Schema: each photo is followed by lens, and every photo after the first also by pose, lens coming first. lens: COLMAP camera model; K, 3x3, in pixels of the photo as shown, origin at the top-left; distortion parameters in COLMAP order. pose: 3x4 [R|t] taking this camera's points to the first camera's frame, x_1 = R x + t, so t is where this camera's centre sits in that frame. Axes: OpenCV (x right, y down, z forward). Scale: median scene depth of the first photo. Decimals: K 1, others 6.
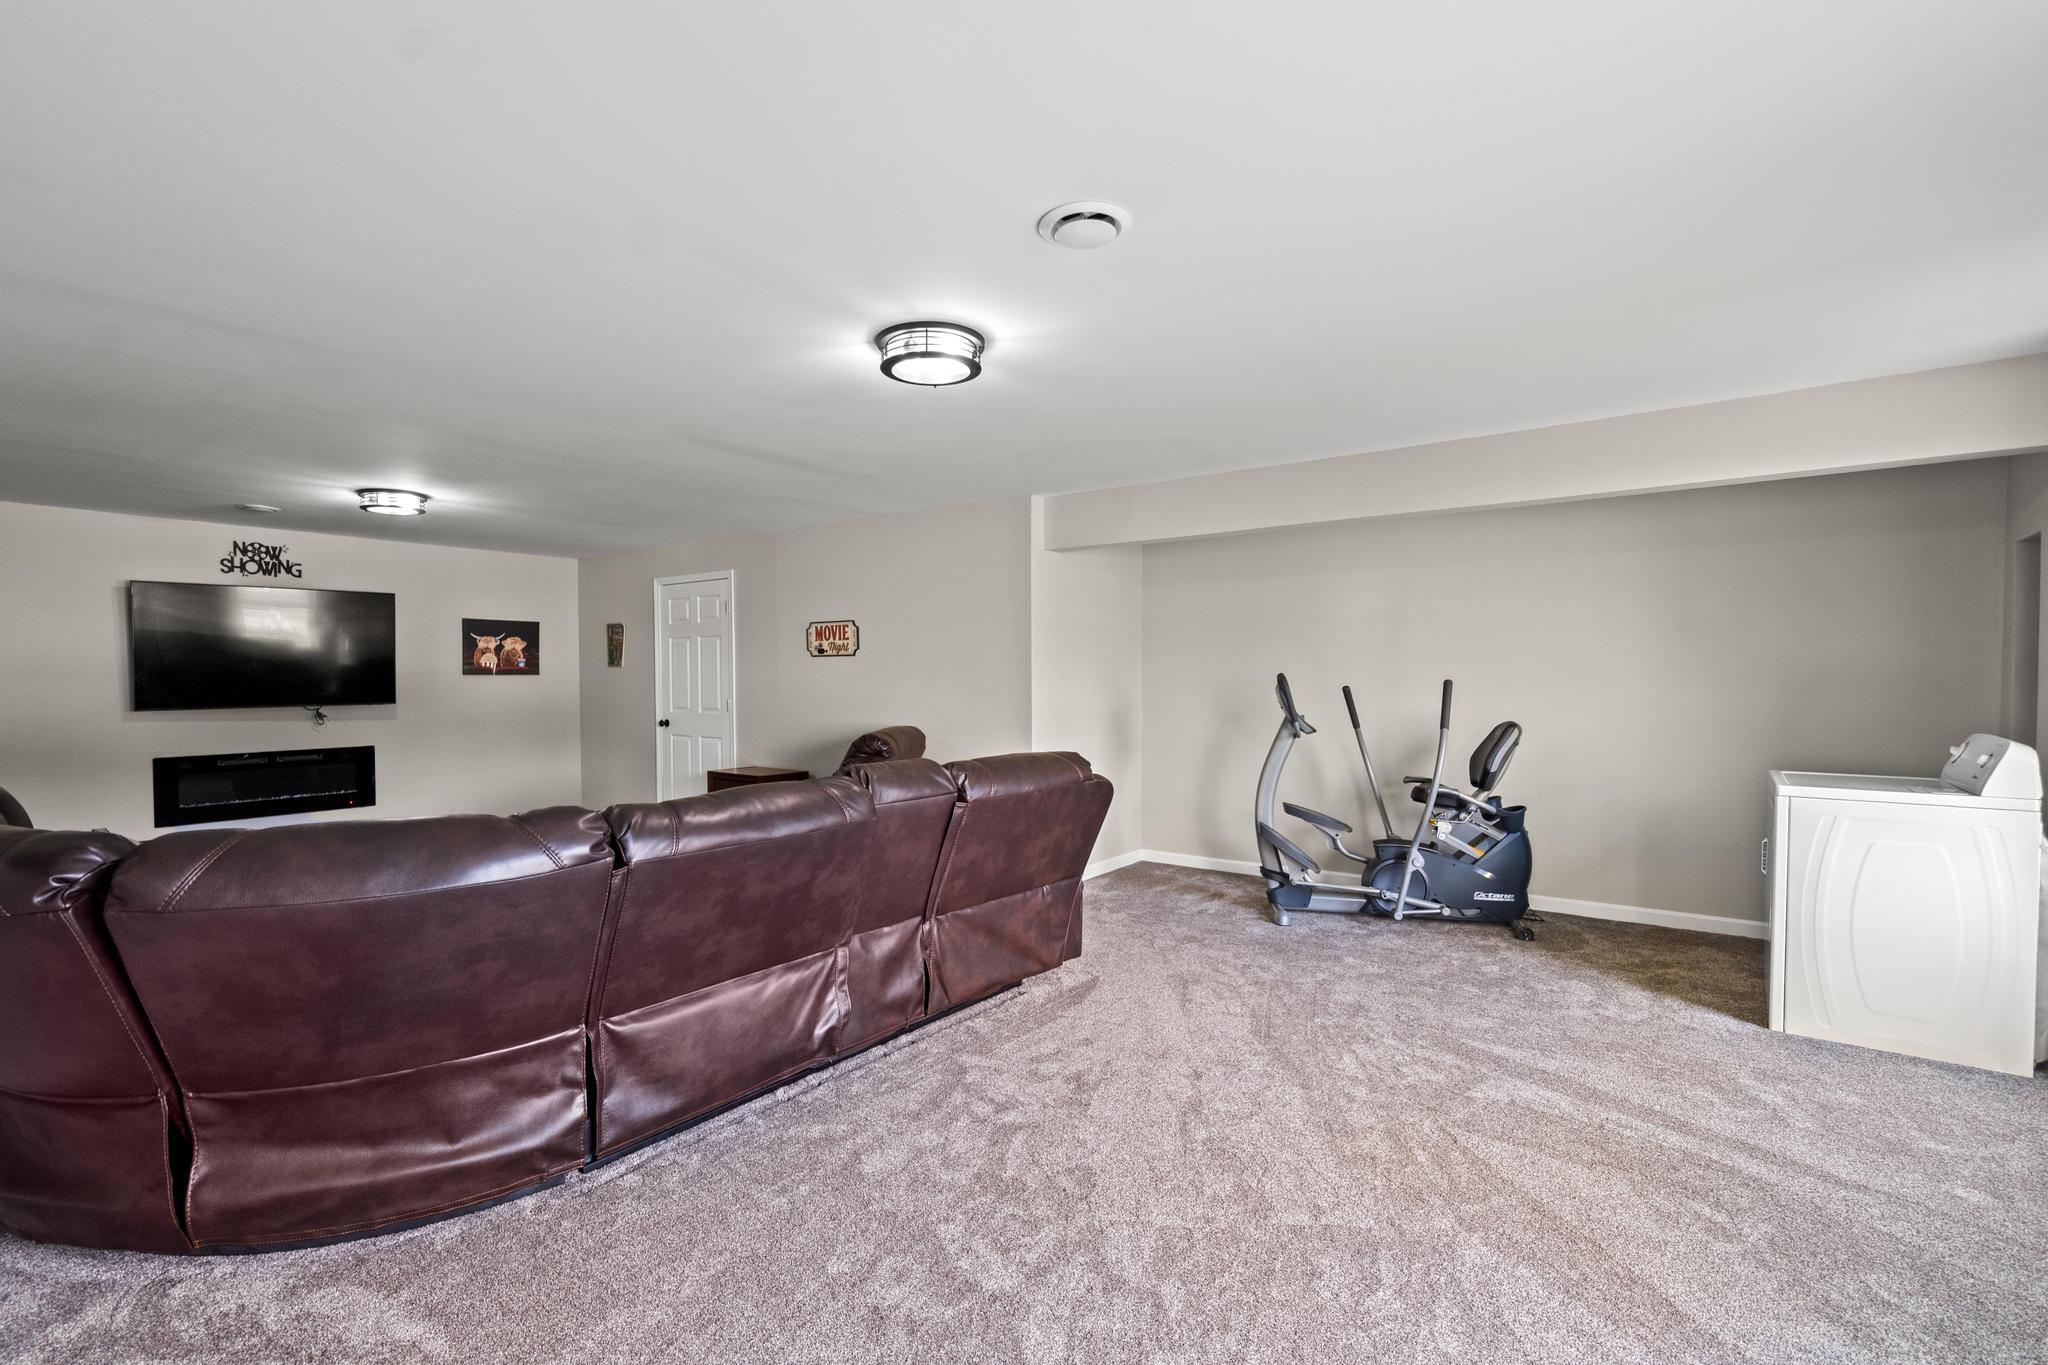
lens RADIAL K [[920.9, 0, 1021.9], [0, 920.9, 696.2], [0, 0, 1]] dist [-0.000413, 0.001070]
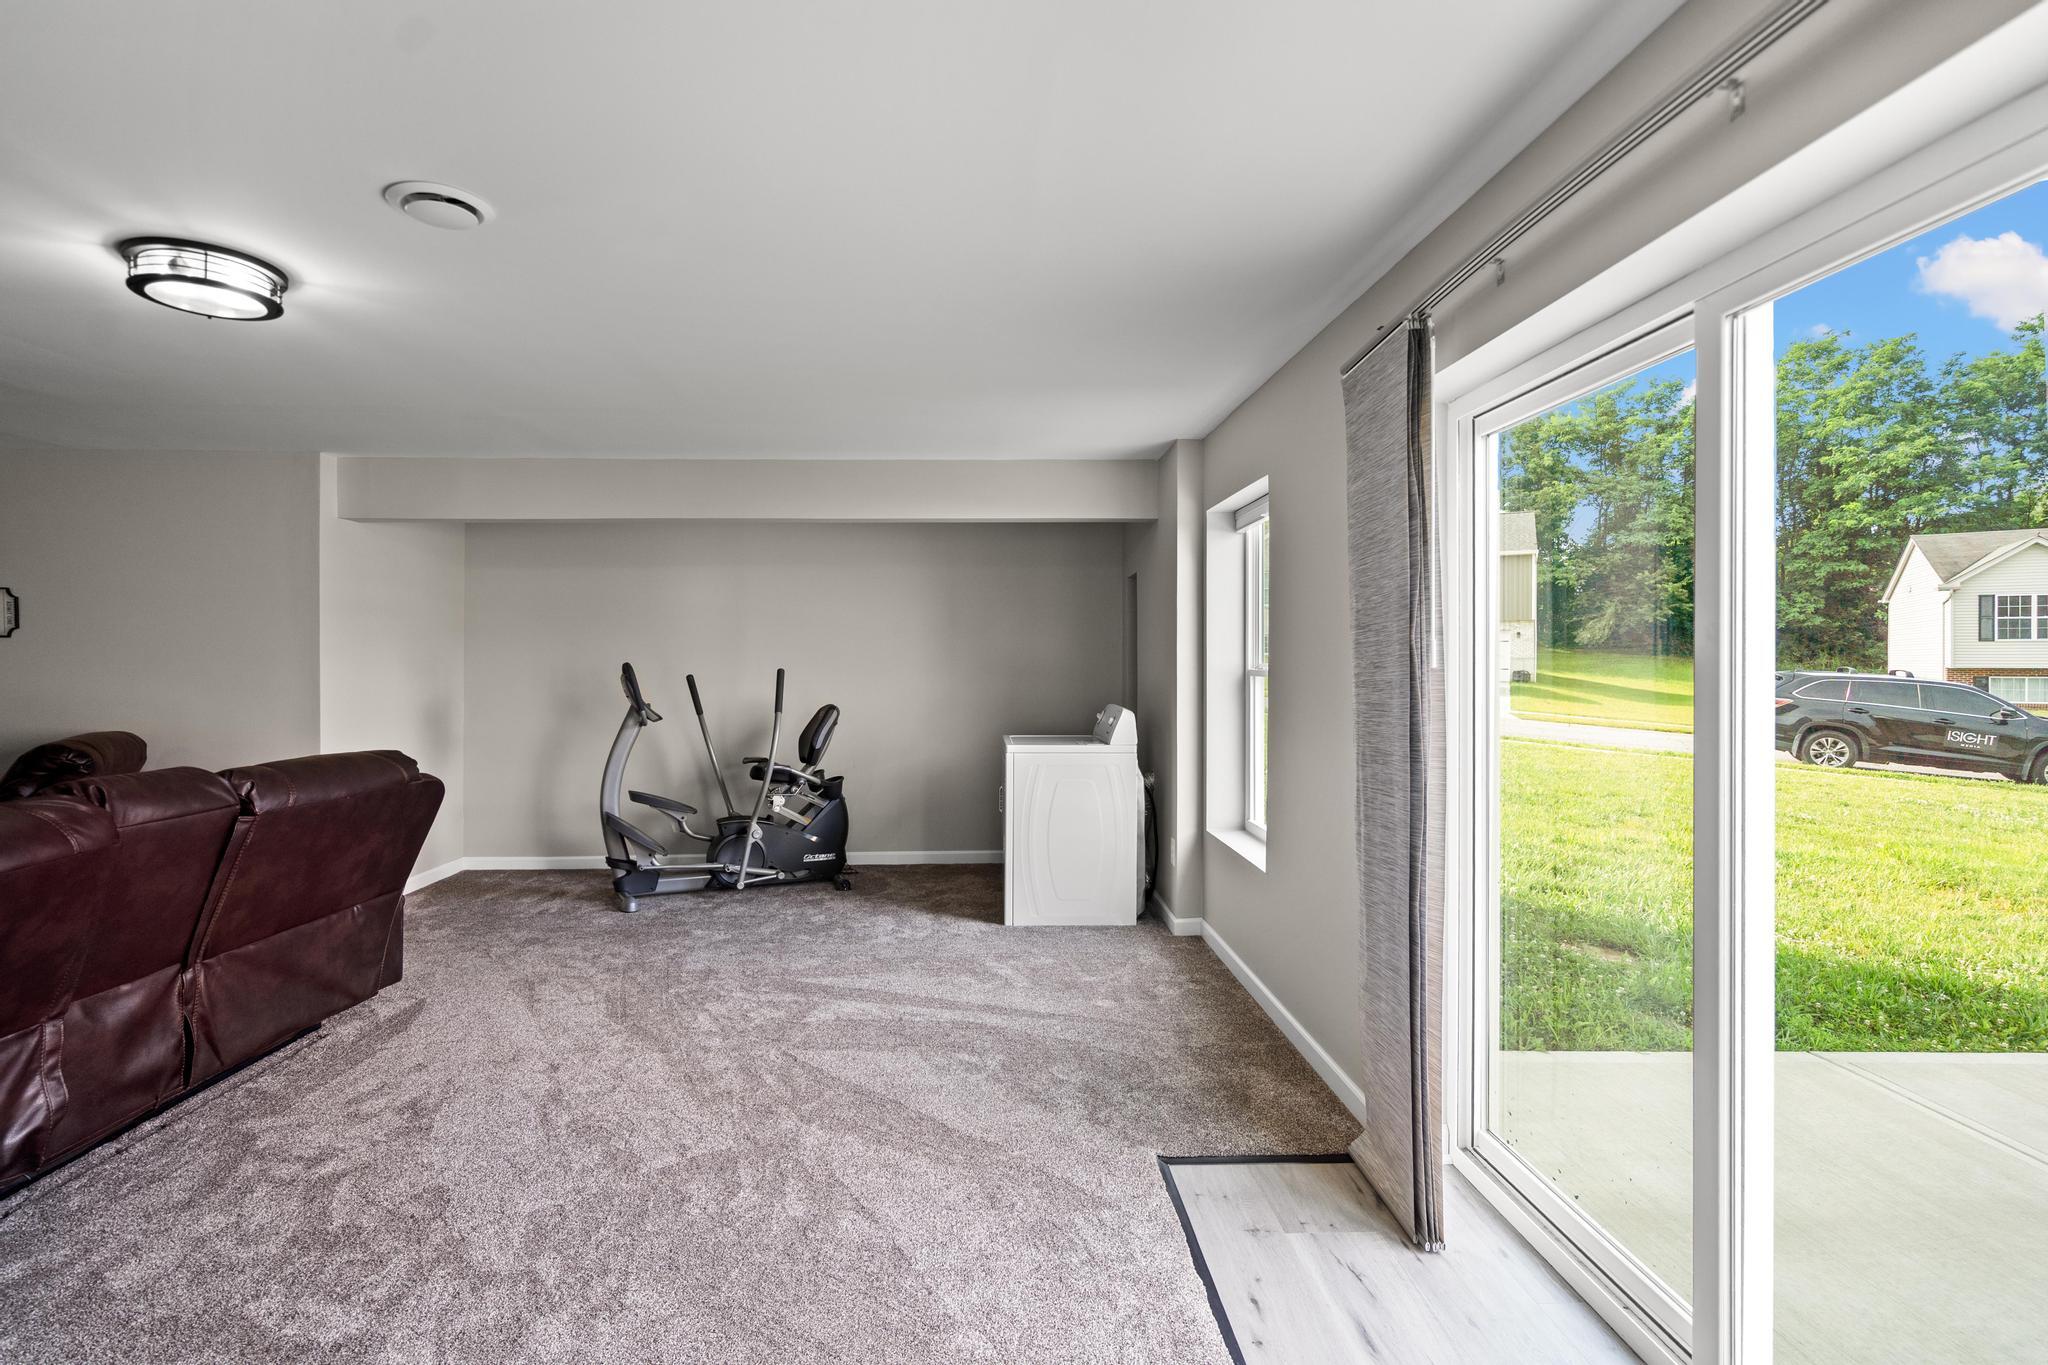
lens RADIAL K [[941.3, 0, 999.7], [0, 941.3, 680.7], [0, 0, 1]] dist [-0.001156, -0.000560]
pose [[0.783882, -0.009442, 0.620838, -0.059510], [0.012630, 0.999920, -0.000740, 0.001438], [-0.620782, 0.008422, 0.783938, -0.097499]]
